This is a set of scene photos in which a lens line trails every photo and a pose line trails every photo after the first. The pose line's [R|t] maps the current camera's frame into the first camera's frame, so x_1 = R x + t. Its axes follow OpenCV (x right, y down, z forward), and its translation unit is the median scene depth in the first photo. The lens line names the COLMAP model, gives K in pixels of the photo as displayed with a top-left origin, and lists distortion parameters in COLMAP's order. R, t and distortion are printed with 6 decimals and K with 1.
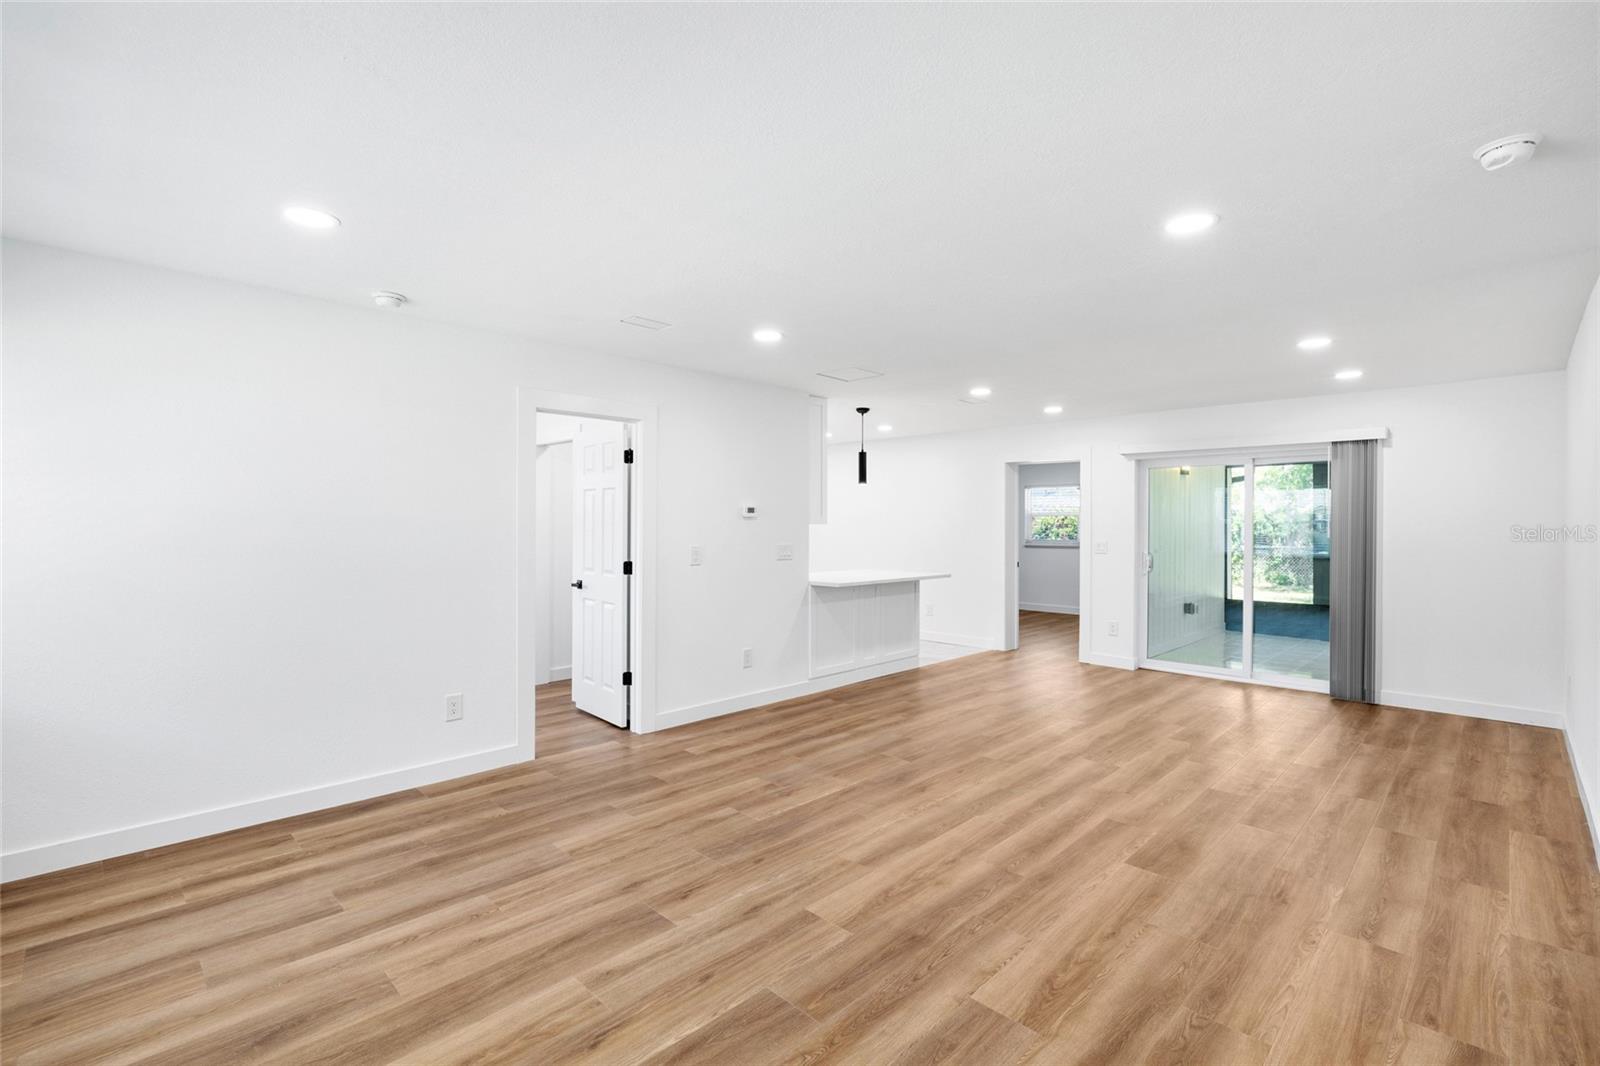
lens RADIAL K [[716.0, 0, 801.5], [0, 716.0, 531.8], [0, 0, 1]] dist [-0.005841, 0.000624]
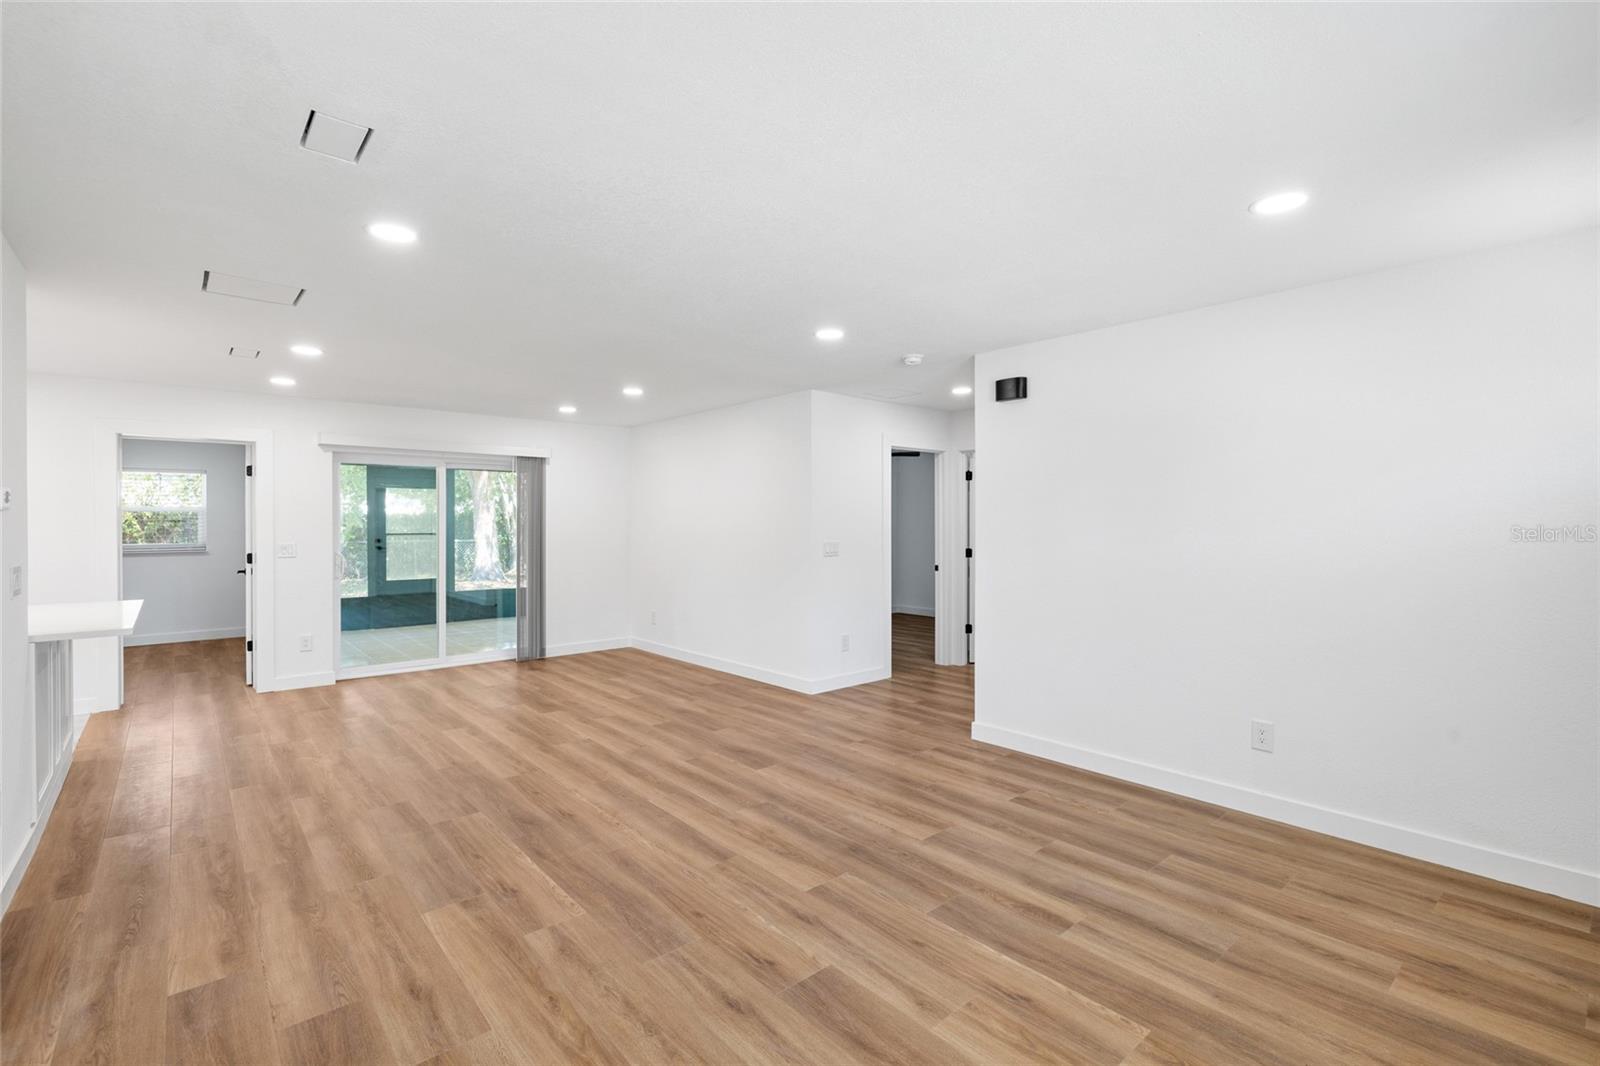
lens RADIAL K [[716.0, 0, 796.7], [0, 716.0, 528.1], [0, 0, 1]] dist [-0.005841, 0.000624]
pose [[0.079562, -0.010180, 0.996778, -0.826578], [0.011066, 0.999895, 0.009328, -0.011412], [-0.996769, 0.010288, 0.079666, 0.738334]]
